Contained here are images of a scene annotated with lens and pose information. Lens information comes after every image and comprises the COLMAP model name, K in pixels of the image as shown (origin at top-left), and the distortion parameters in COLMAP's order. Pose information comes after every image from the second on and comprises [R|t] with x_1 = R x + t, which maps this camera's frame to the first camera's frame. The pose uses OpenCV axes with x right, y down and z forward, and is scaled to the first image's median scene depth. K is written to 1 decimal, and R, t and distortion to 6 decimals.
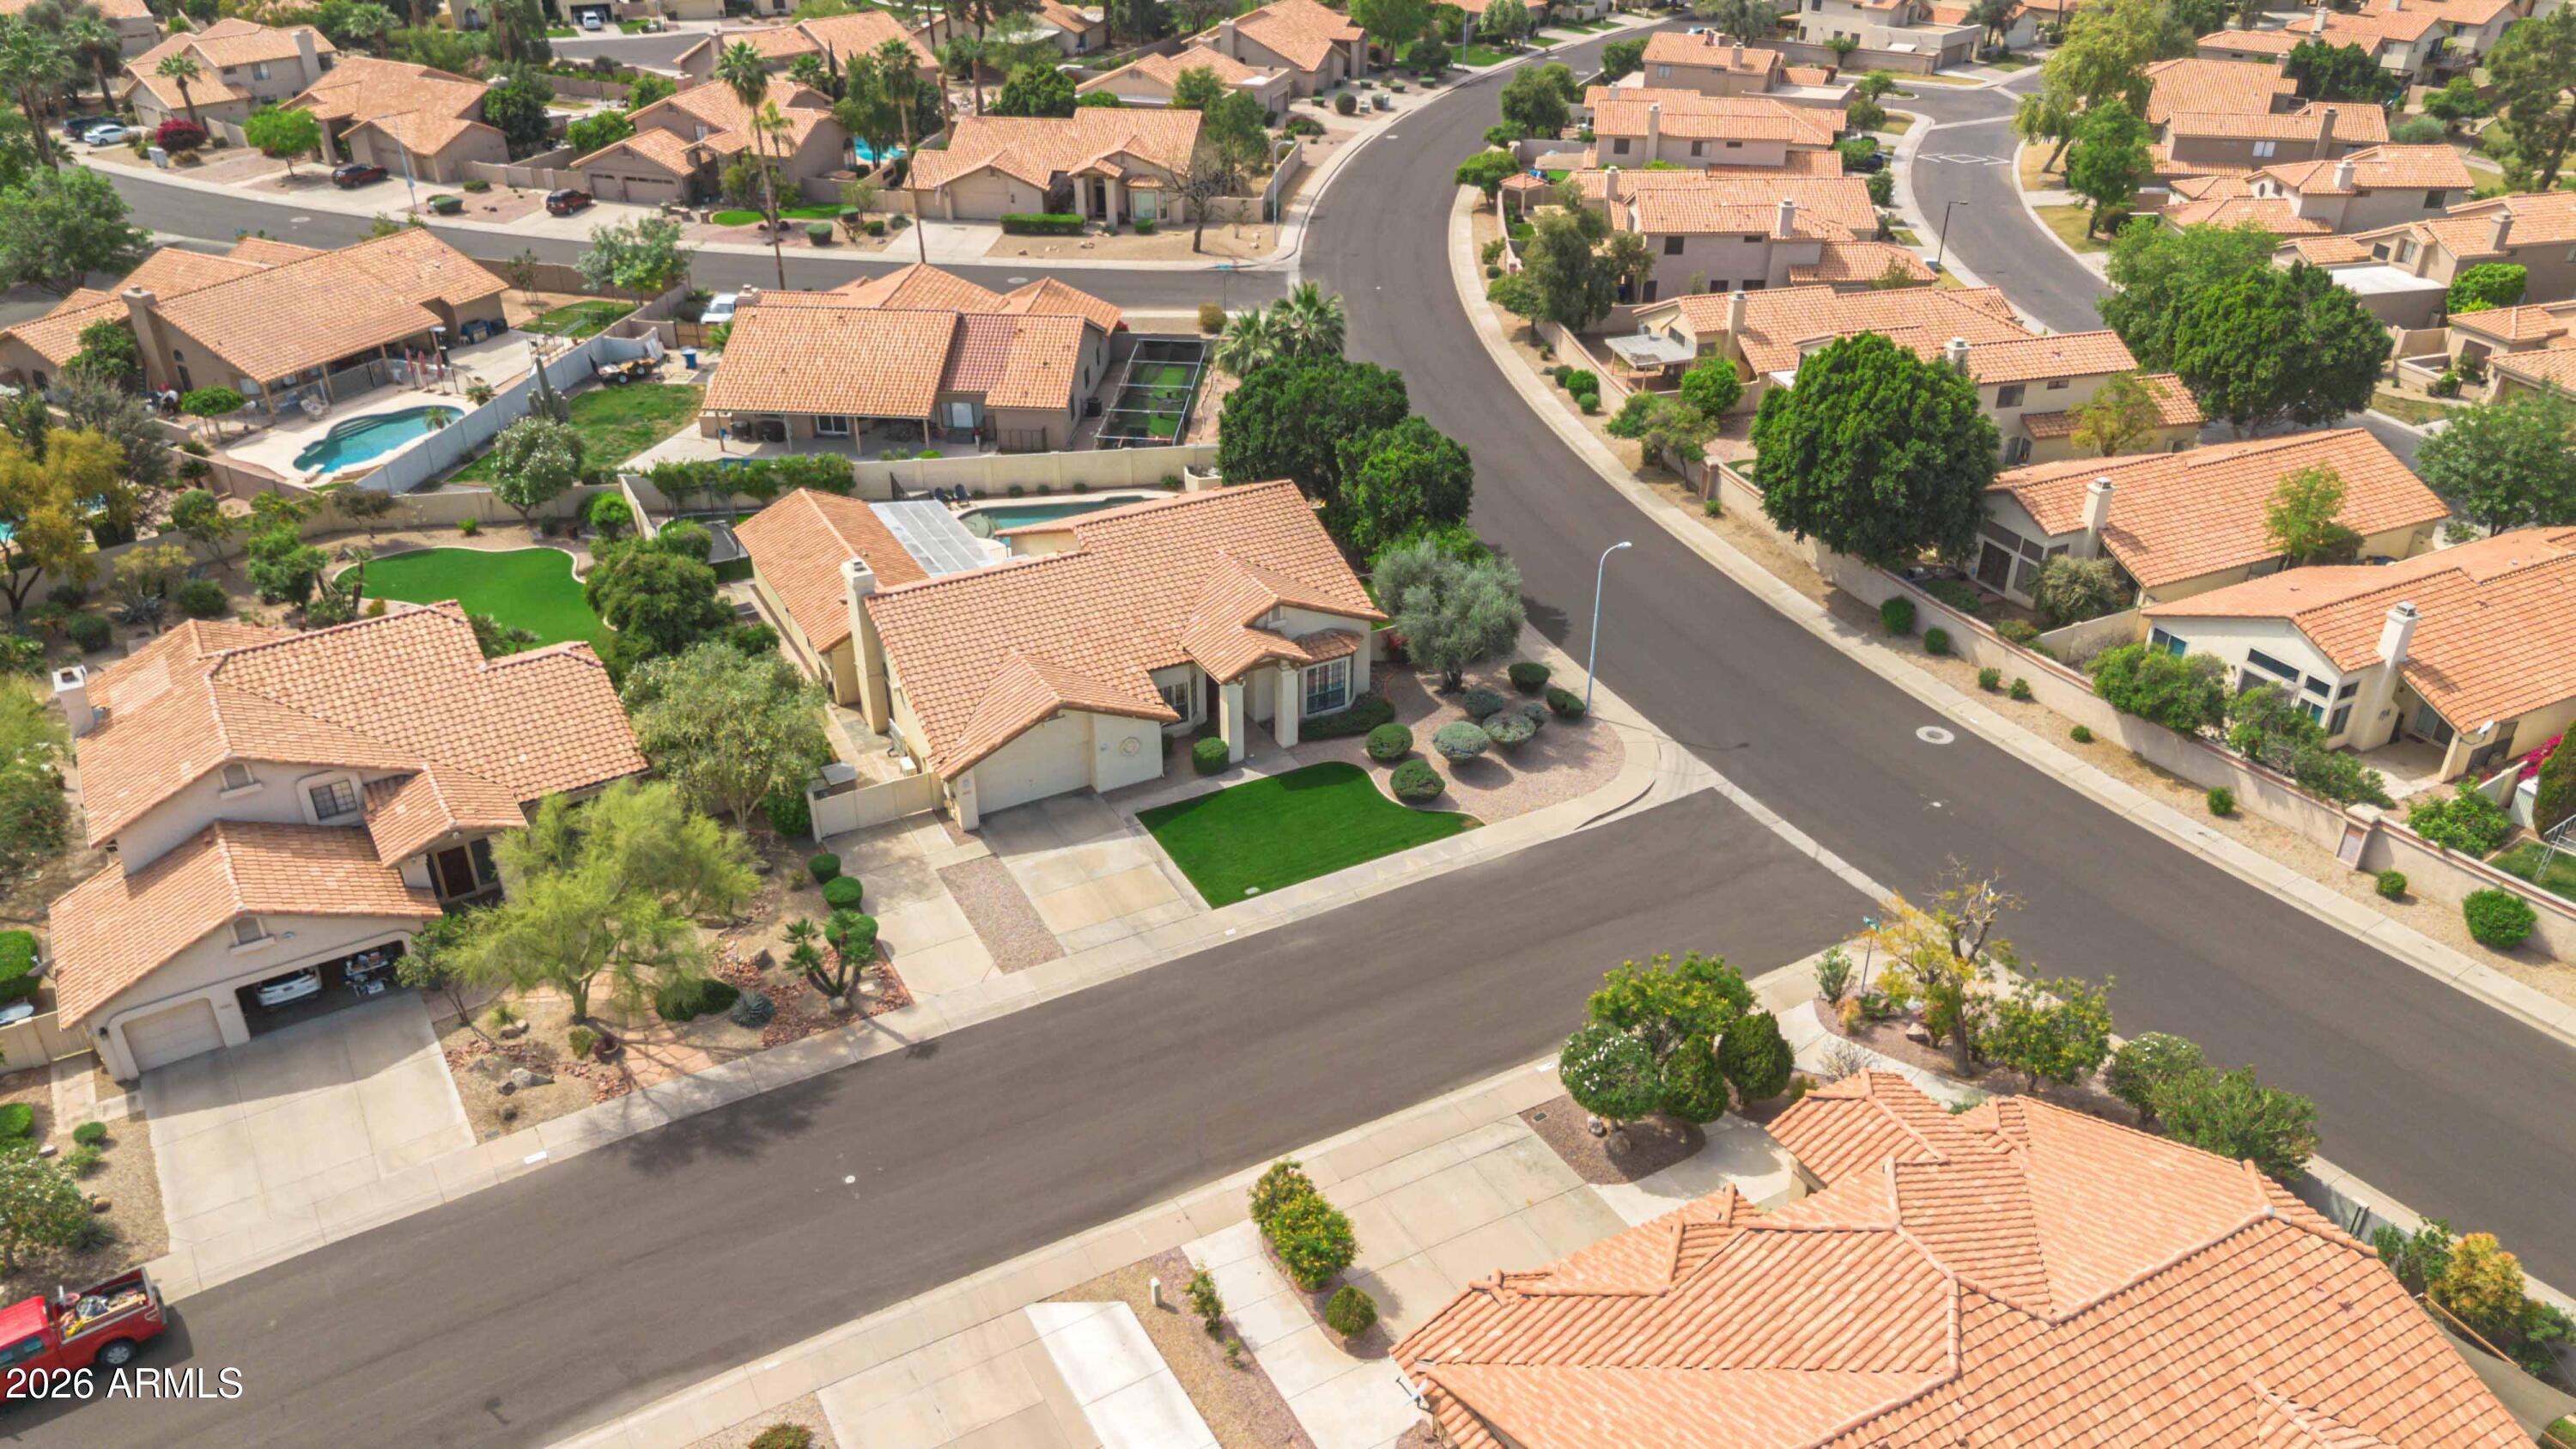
lens RADIAL K [[1820.2, 0, 1288.0], [0, 1820.2, 724.5], [0, 0, 1]] dist [0.082437, -0.080642]
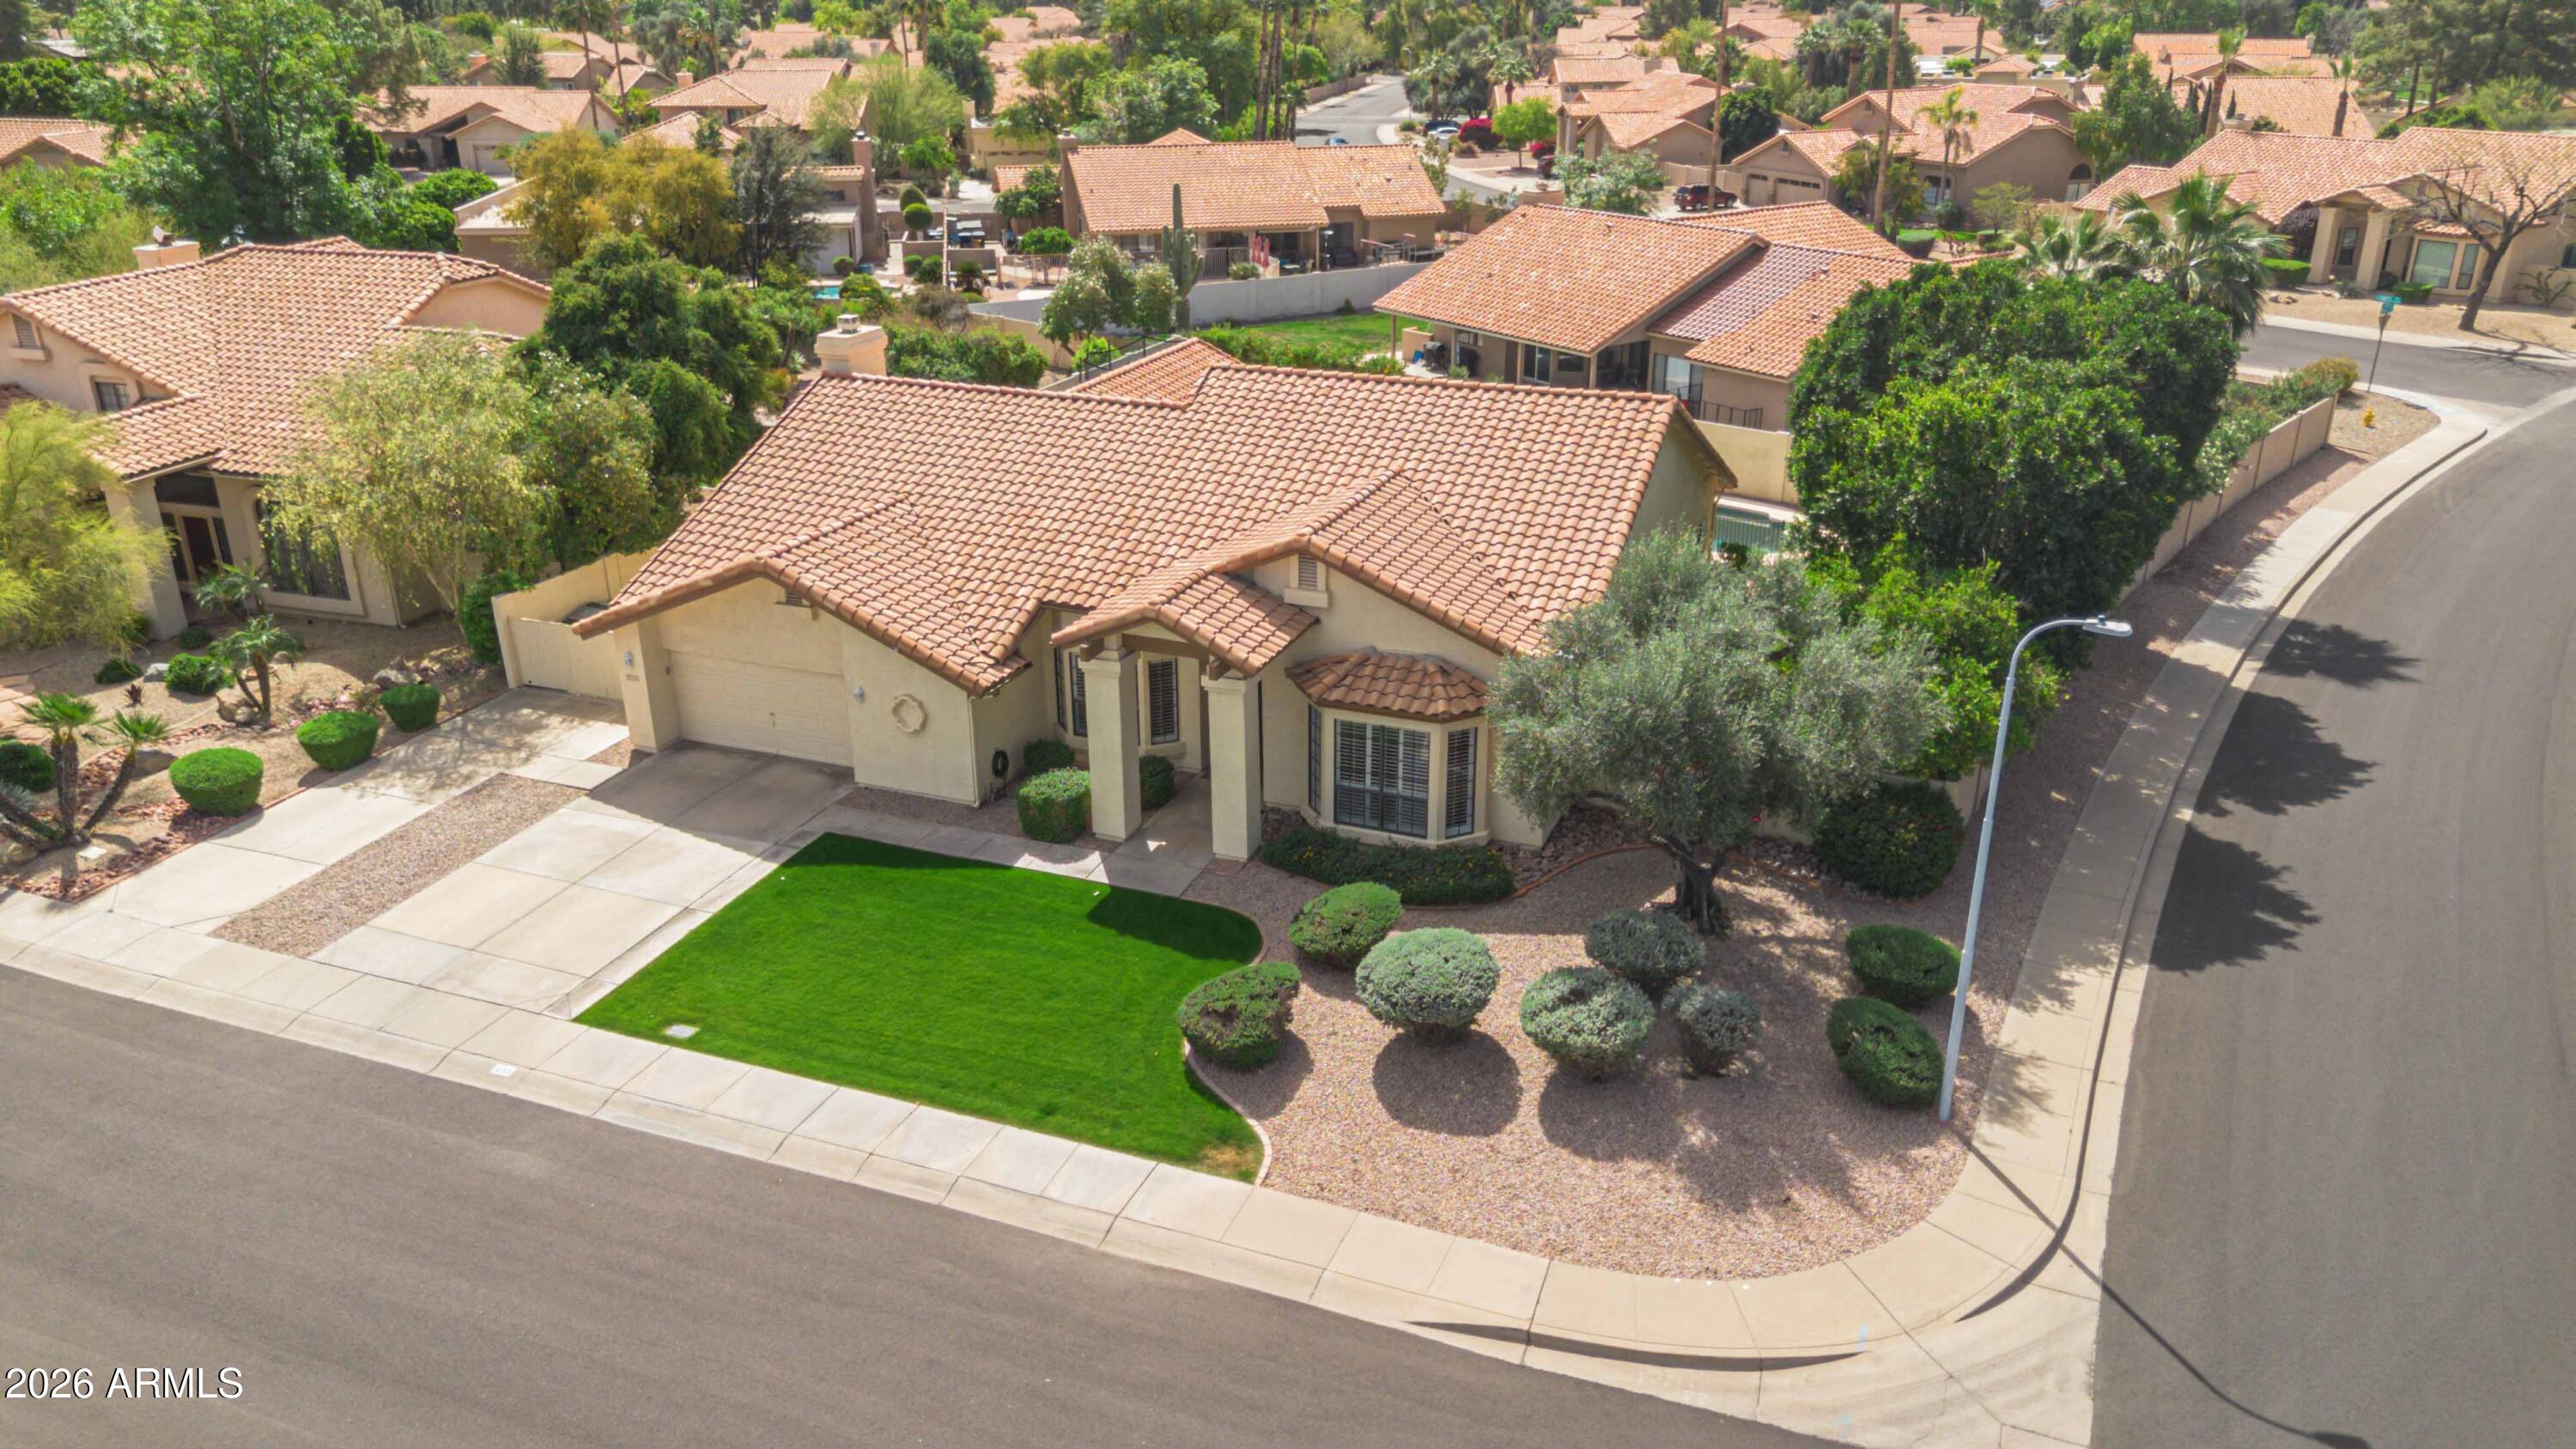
lens RADIAL K [[1820.2, 0, 1288.0], [0, 1820.2, 724.5], [0, 0, 1]] dist [0.082437, -0.080642]
pose [[0.644507, 0.292571, -0.706409, 0.343269], [-0.374482, 0.926284, 0.041969, -0.046547], [0.666614, 0.237489, 0.706559, 0.726609]]
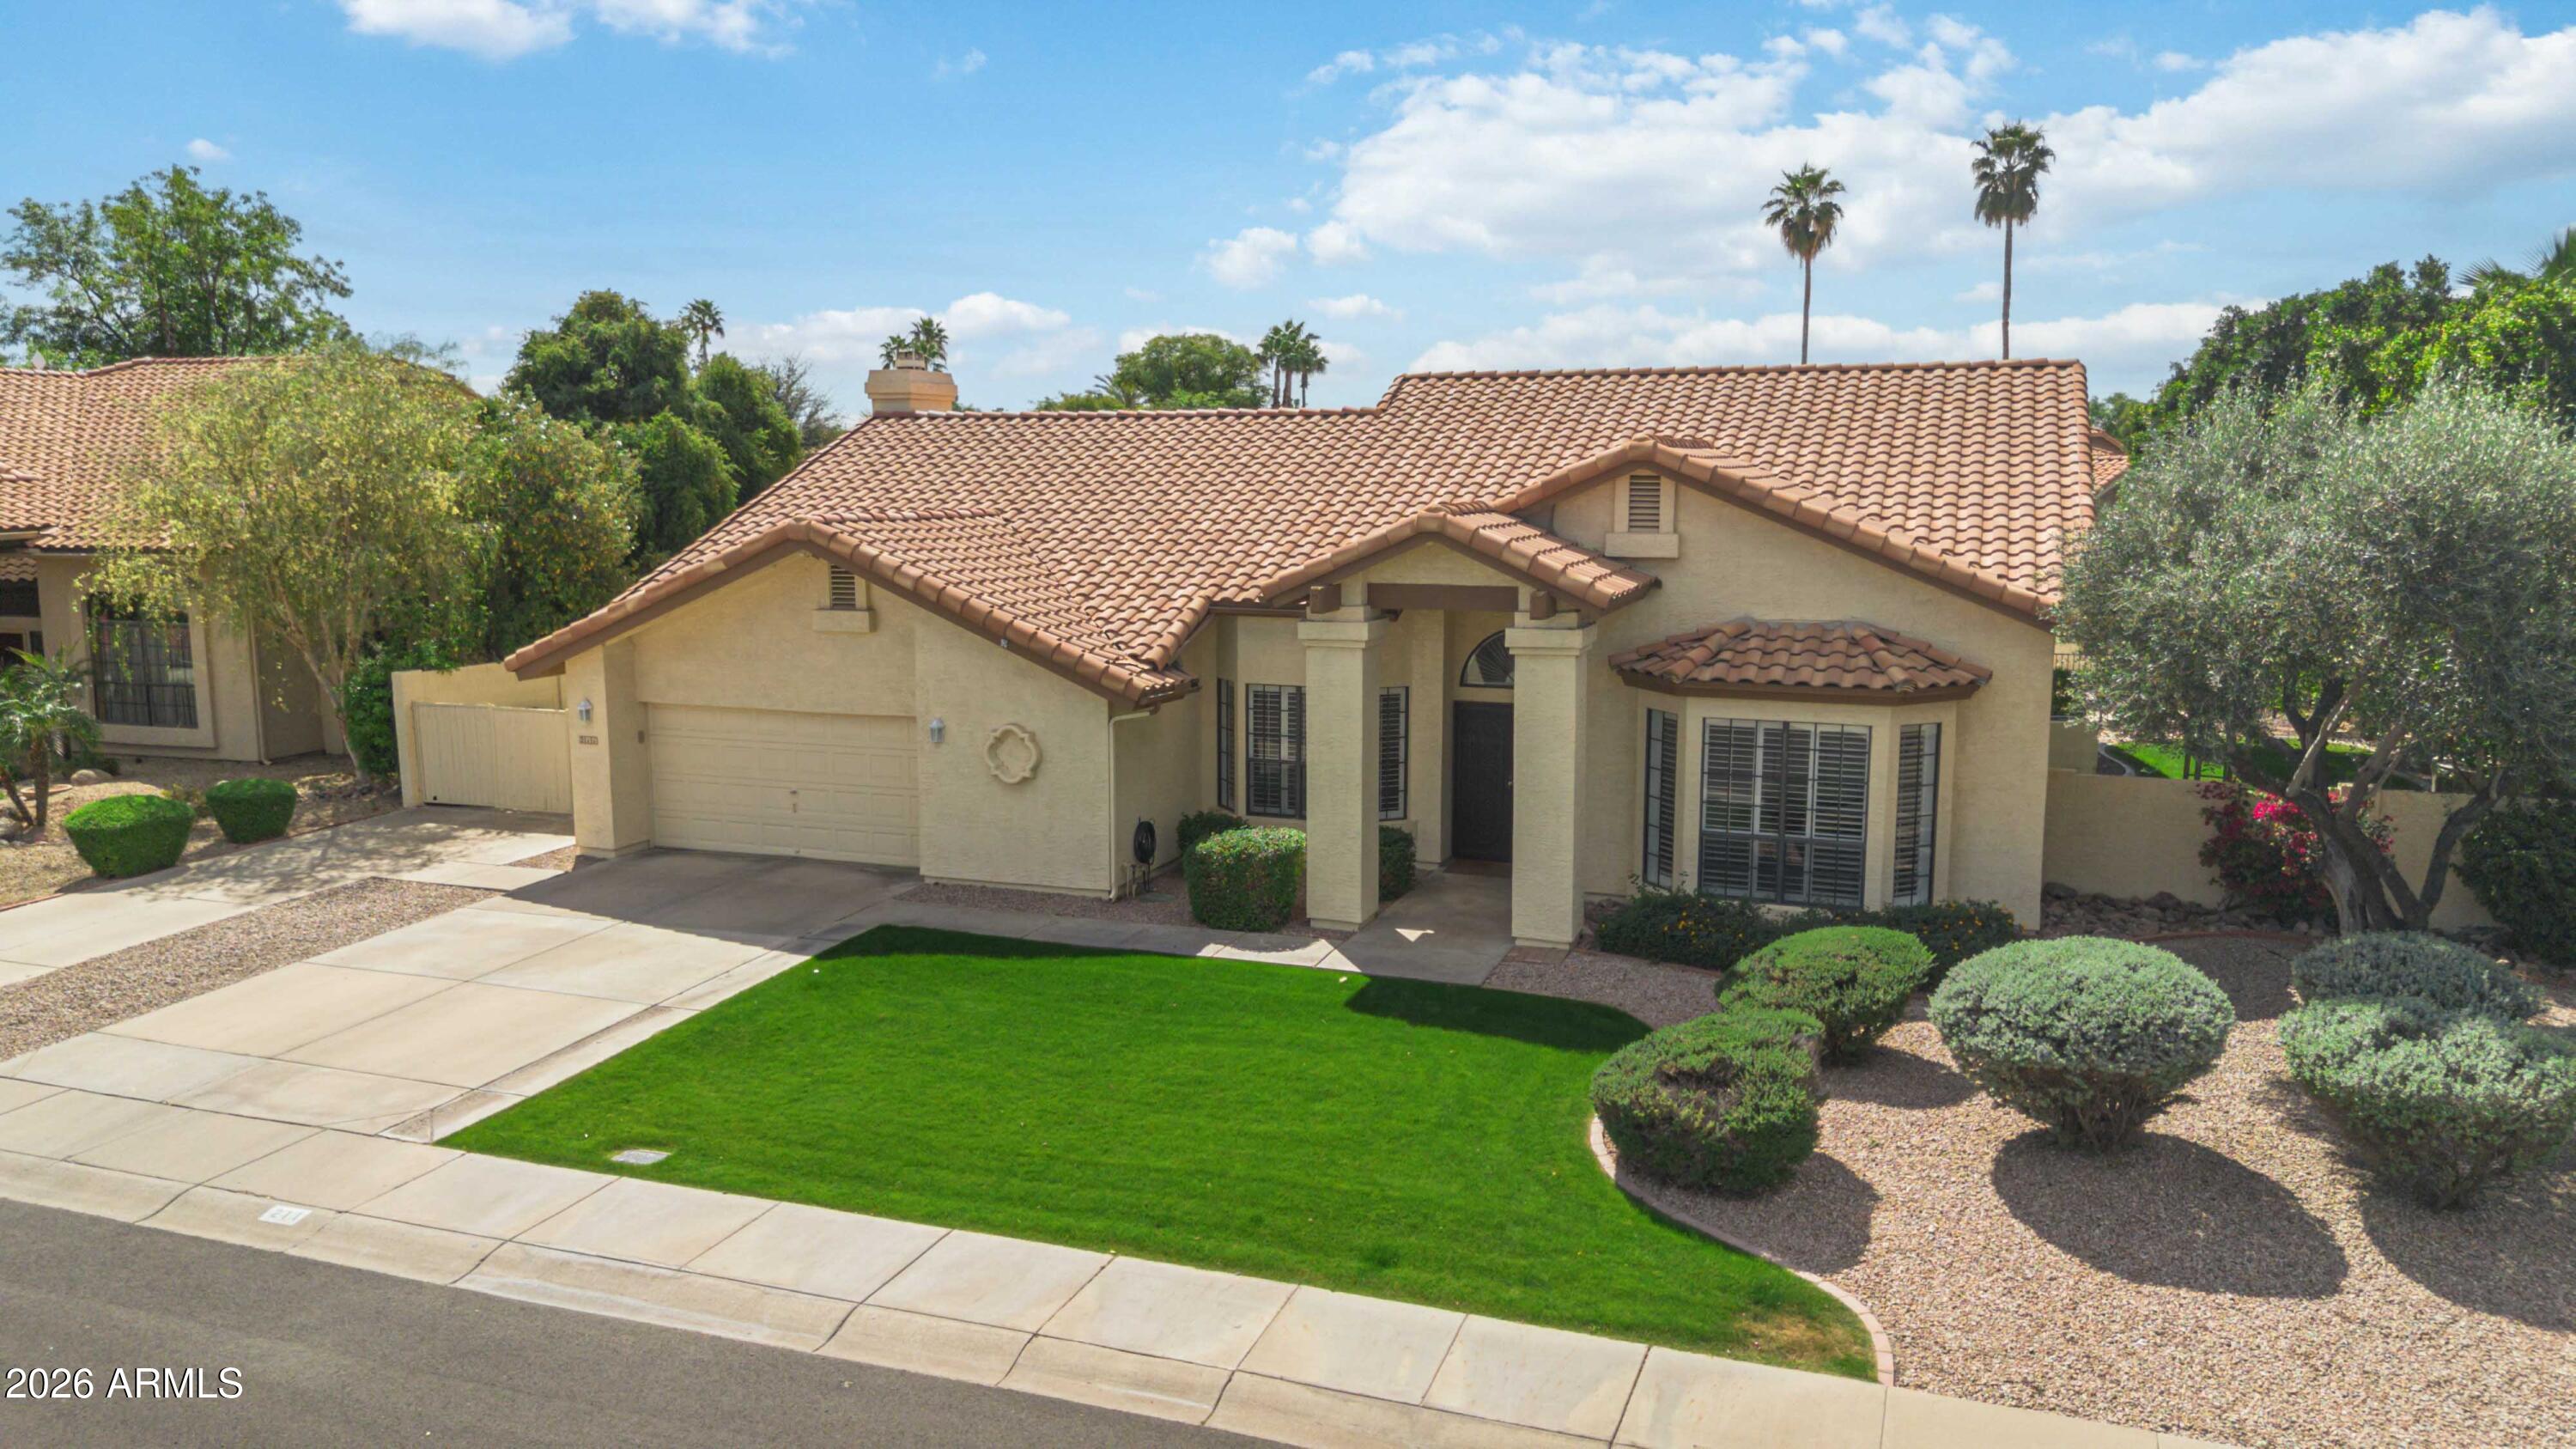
lens RADIAL K [[1820.2, 0, 1288.0], [0, 1820.2, 724.5], [0, 0, 1]] dist [0.082437, -0.080642]
pose [[0.664229, 0.113399, -0.738878, 0.191894], [-0.370697, 0.908299, -0.193845, 0.053039], [0.649140, 0.402658, 0.645355, 0.831582]]
